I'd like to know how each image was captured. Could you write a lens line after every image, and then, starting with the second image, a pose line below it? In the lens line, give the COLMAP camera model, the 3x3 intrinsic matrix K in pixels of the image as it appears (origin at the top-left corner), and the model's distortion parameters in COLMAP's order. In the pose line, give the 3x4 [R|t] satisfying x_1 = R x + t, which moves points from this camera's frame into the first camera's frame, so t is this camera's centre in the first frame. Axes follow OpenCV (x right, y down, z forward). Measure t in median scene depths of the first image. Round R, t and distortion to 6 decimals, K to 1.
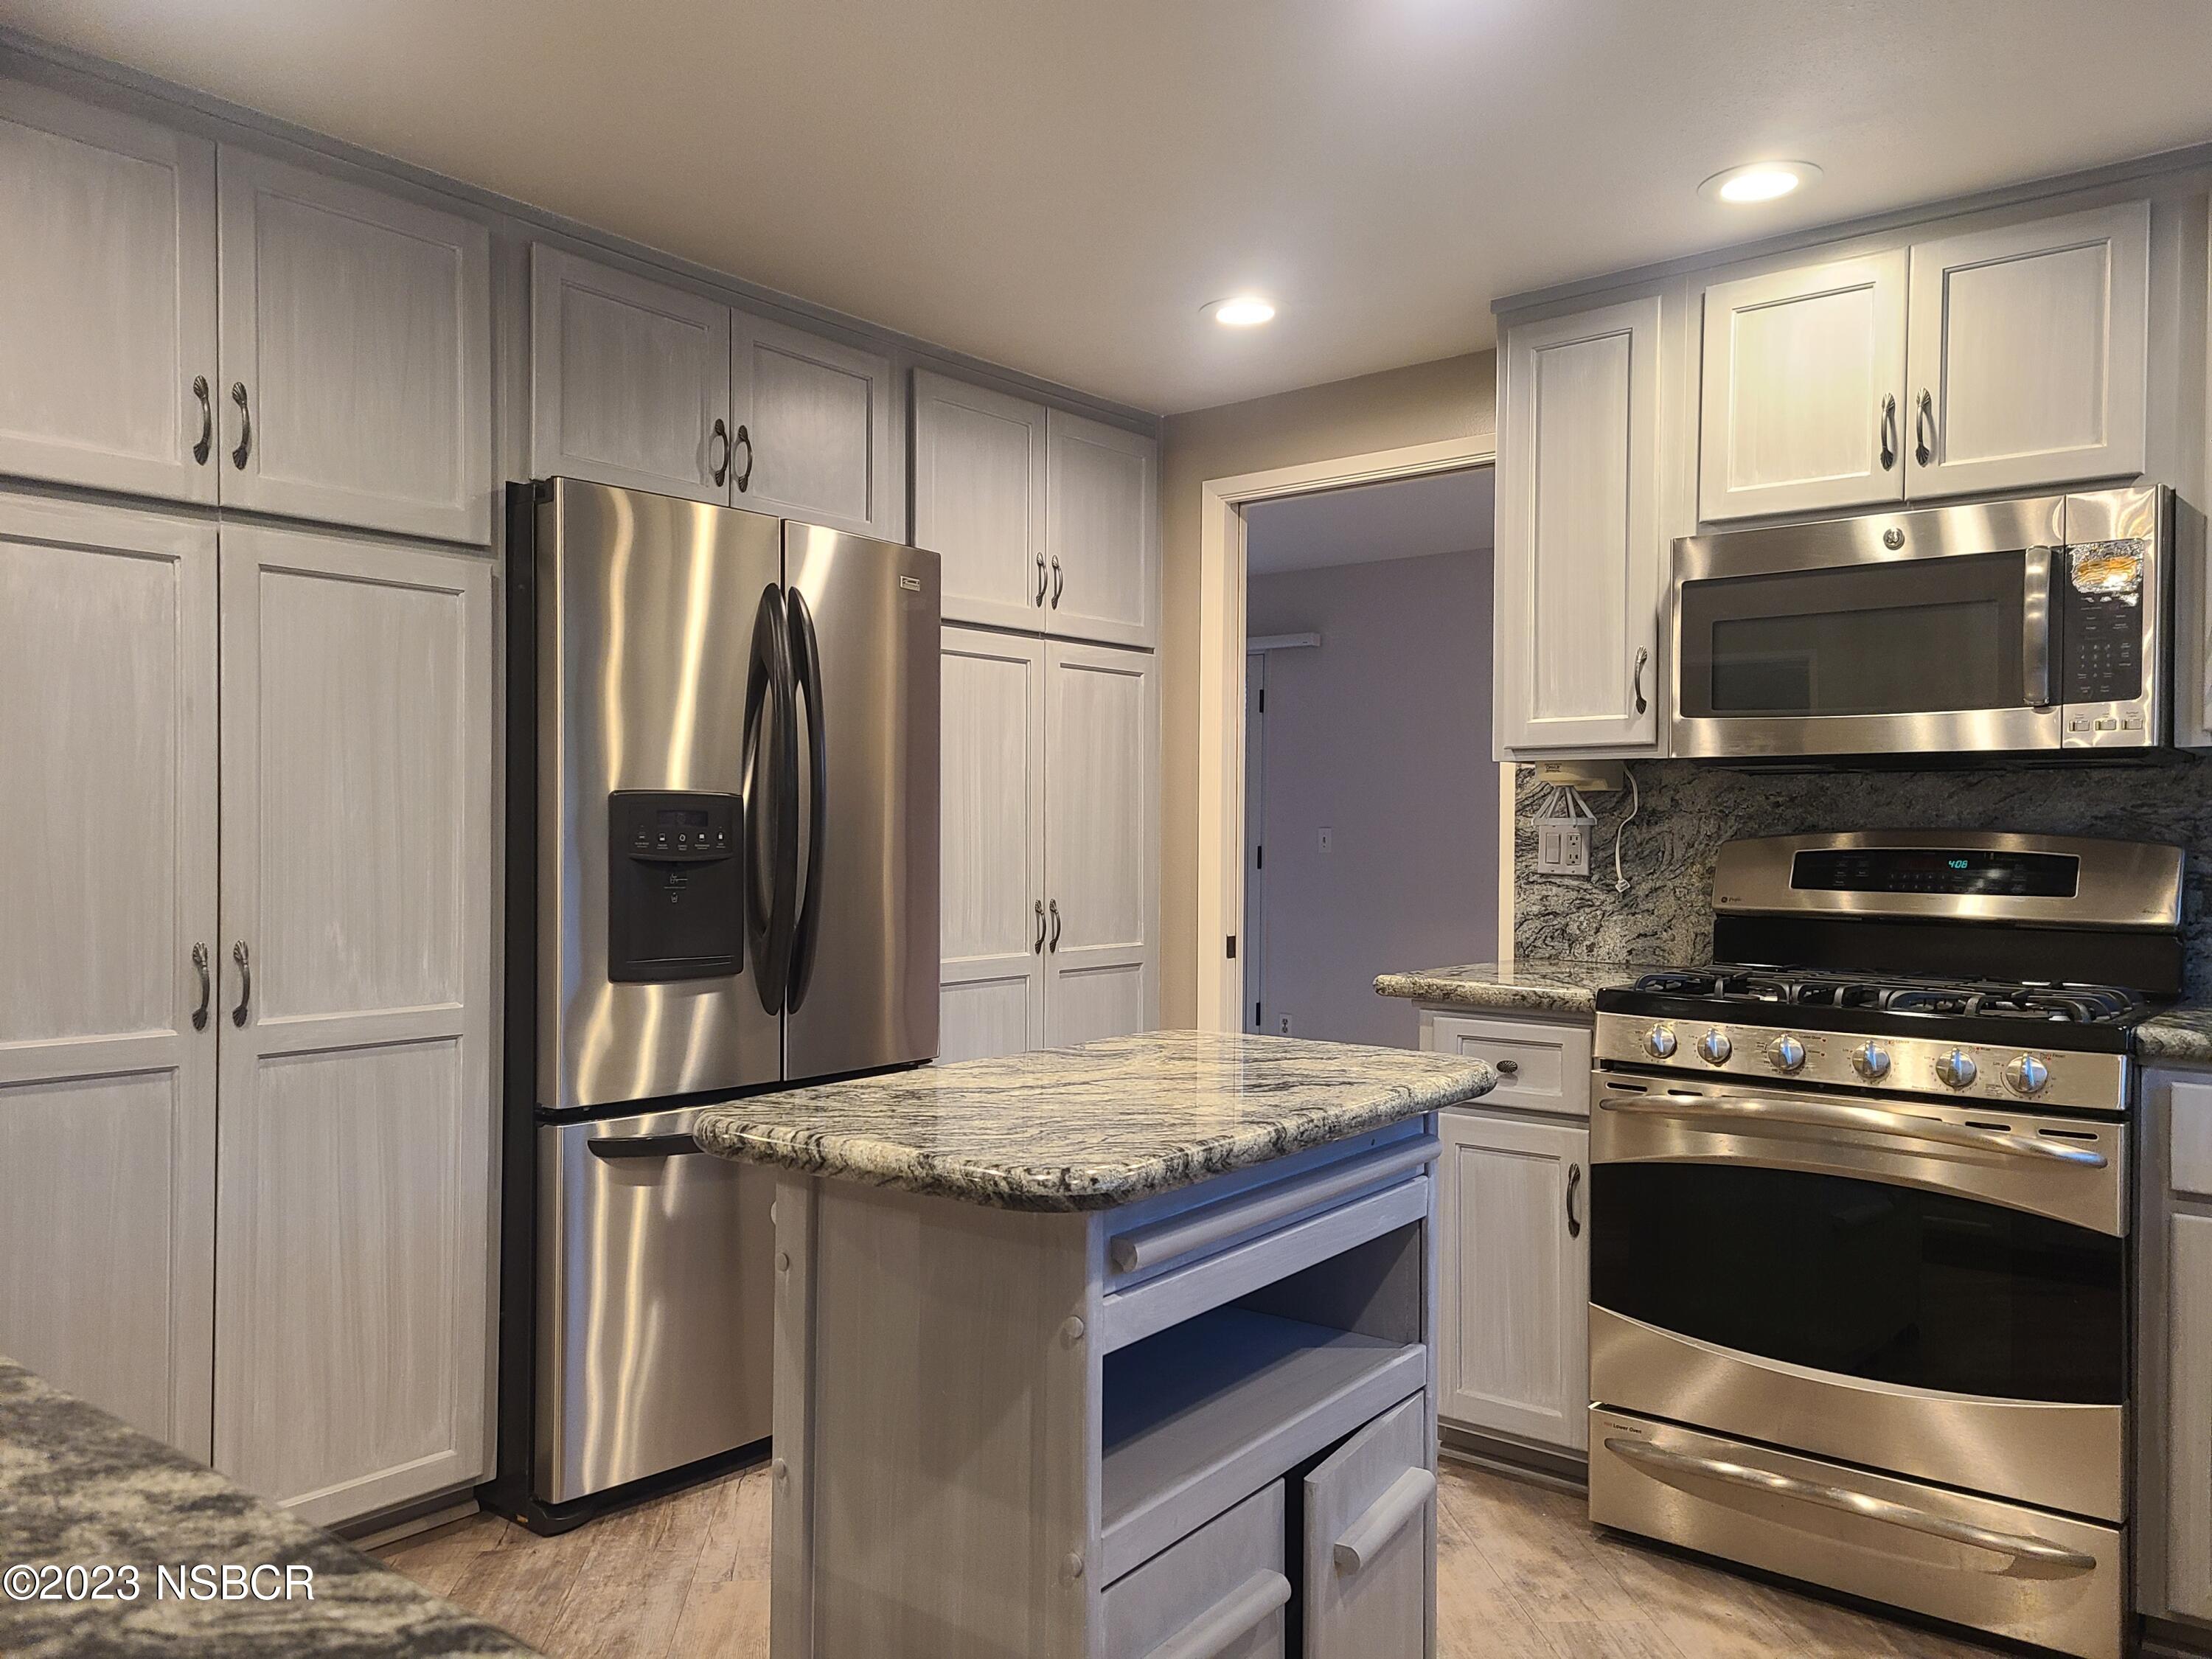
lens RADIAL K [[1670.2, 0, 1093.3], [0, 1670.2, 835.5], [0, 0, 1]] dist [0.068904, -0.018696]
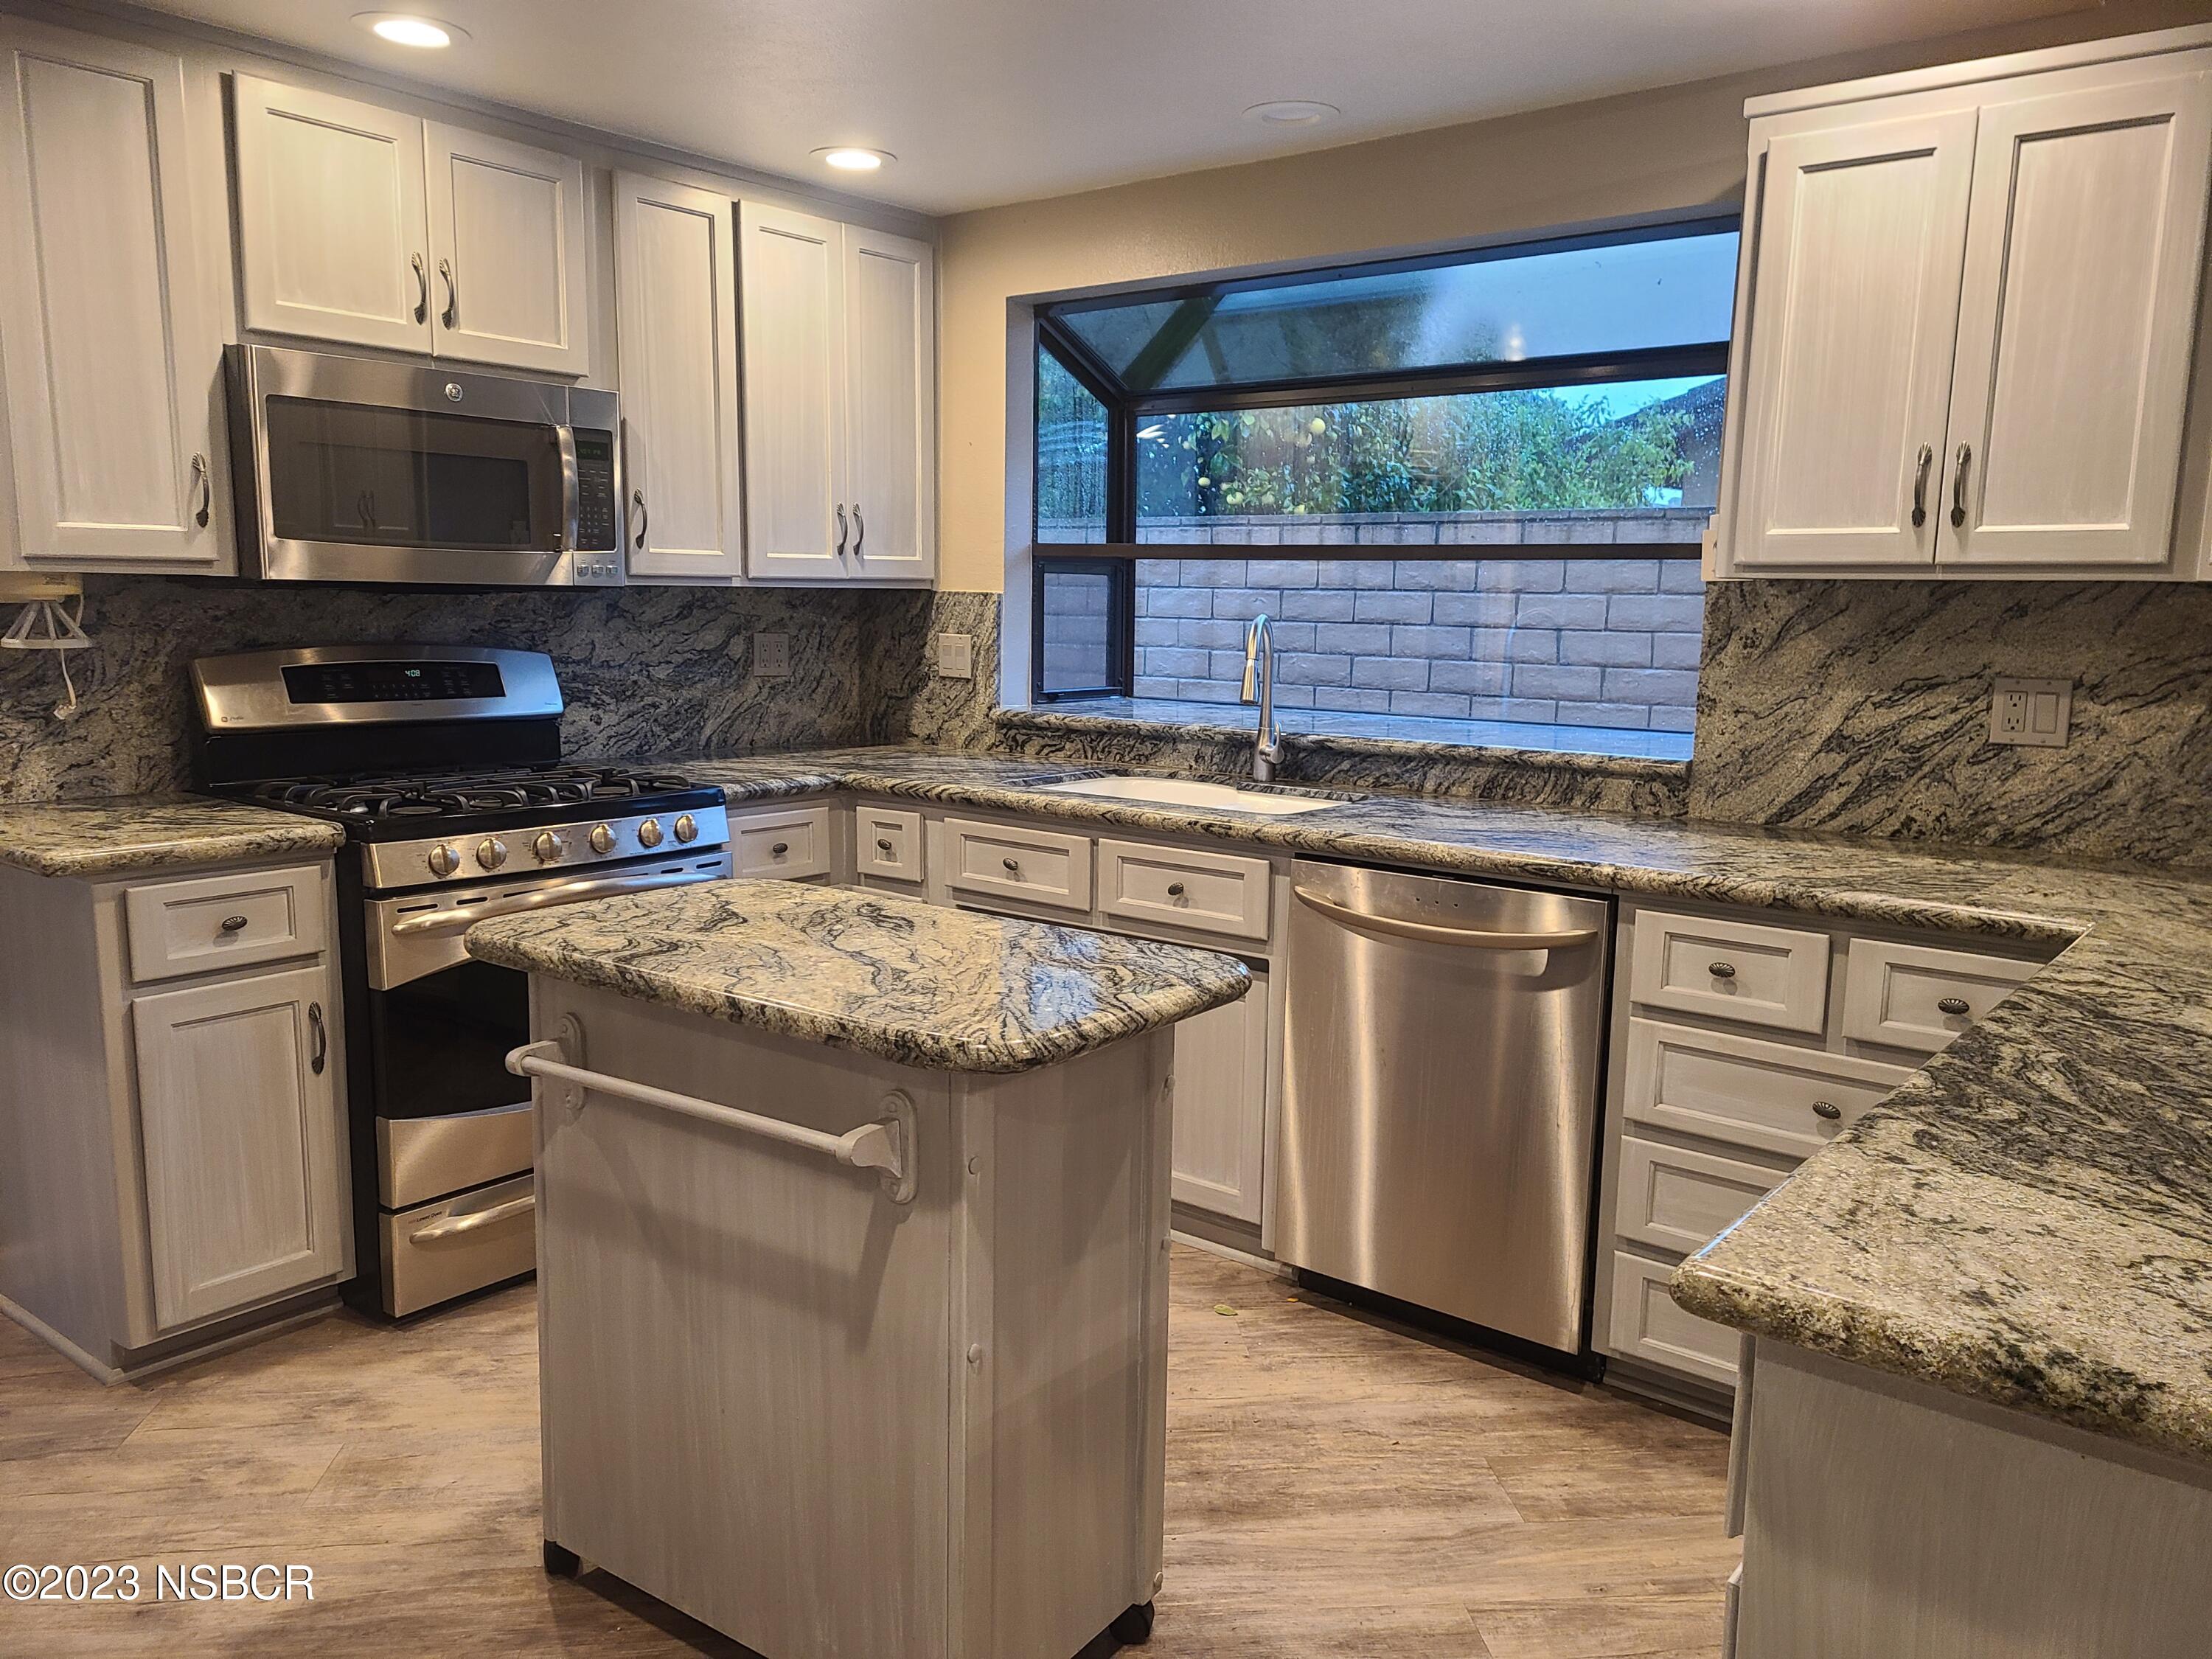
lens RADIAL K [[1670.2, 0, 1159.1], [0, 1670.2, 834.3], [0, 0, 1]] dist [0.068904, -0.018696]
pose [[-0.028178, -0.152802, 0.987855, -0.640790], [-0.017815, 0.988167, 0.152342, -0.057556], [-0.999444, -0.013306, -0.030566, 0.497199]]
